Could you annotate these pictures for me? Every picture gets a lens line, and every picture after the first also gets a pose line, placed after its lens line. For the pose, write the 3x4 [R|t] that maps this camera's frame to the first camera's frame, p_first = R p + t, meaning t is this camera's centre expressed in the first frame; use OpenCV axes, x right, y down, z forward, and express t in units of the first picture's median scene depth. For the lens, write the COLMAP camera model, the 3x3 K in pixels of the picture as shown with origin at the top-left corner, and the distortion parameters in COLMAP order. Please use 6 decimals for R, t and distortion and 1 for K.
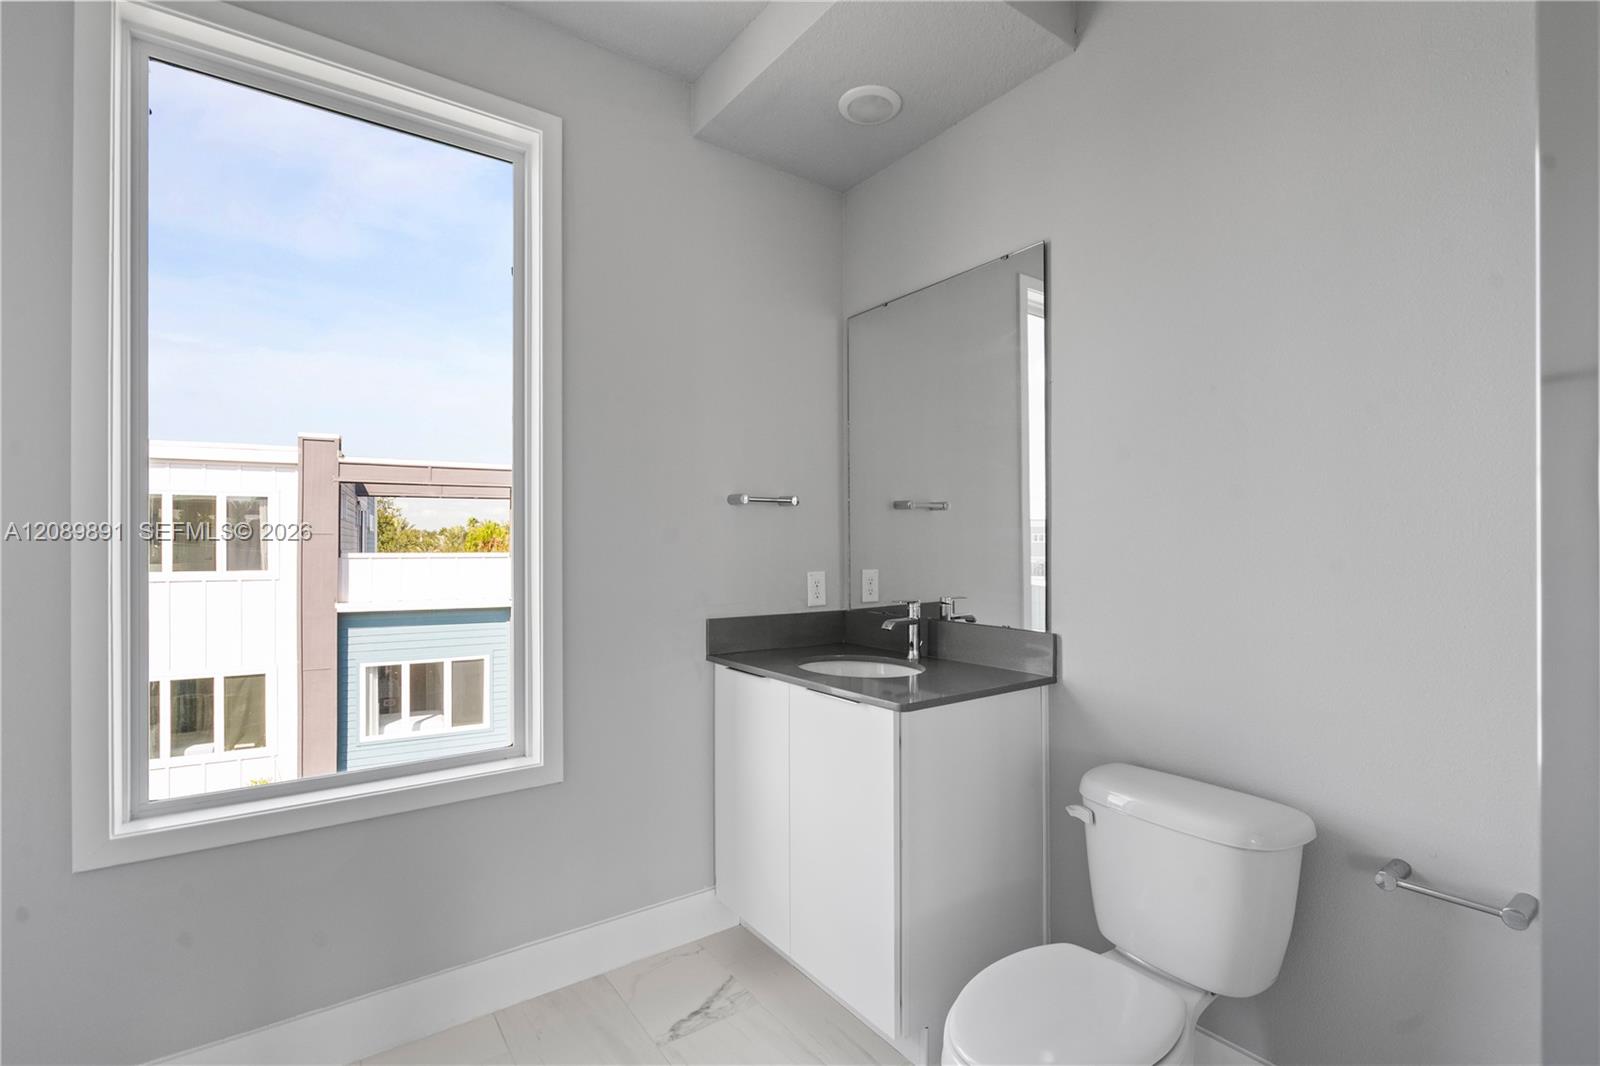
lens RADIAL K [[737.8, 0, 799.6], [0, 737.8, 527.5], [0, 0, 1]] dist [-0.007160, 0.001303]
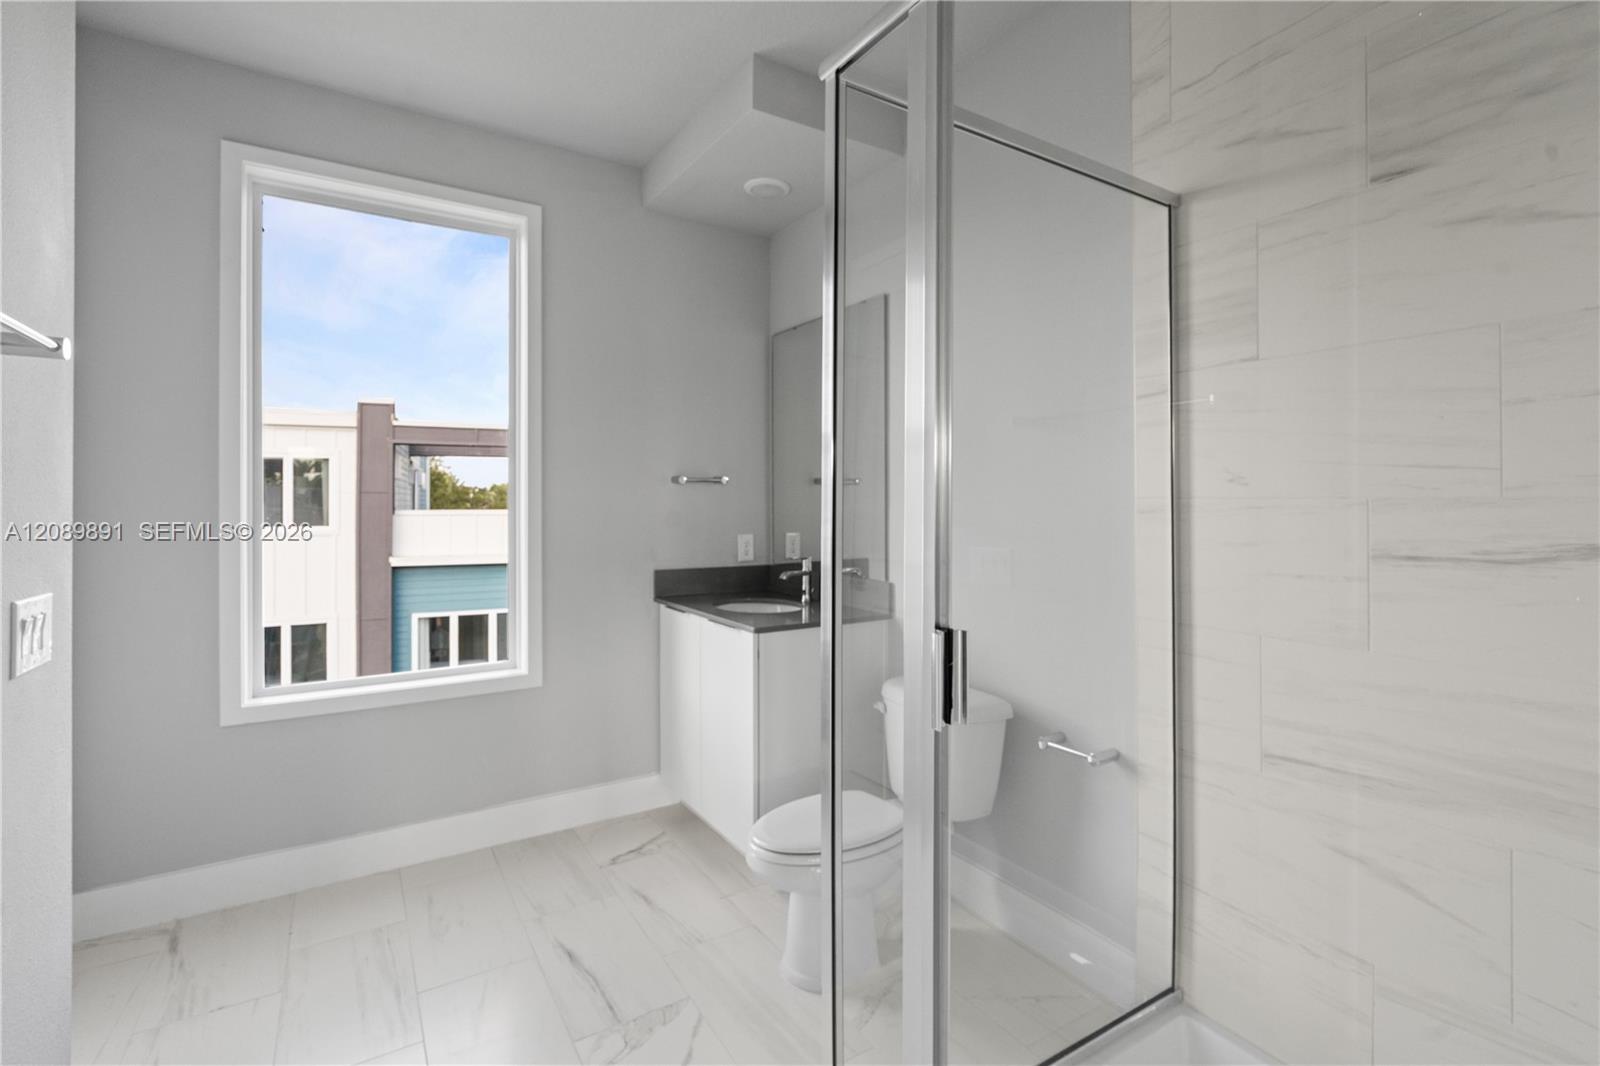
lens RADIAL K [[737.8, 0, 794.5], [0, 737.8, 485.0], [0, 0, 1]] dist [-0.007160, 0.001303]
pose [[0.998111, 0.001013, -0.061433, 0.212556], [-0.000990, 0.999999, 0.000402, -0.030790], [0.061433, -0.000340, 0.998111, -0.316029]]
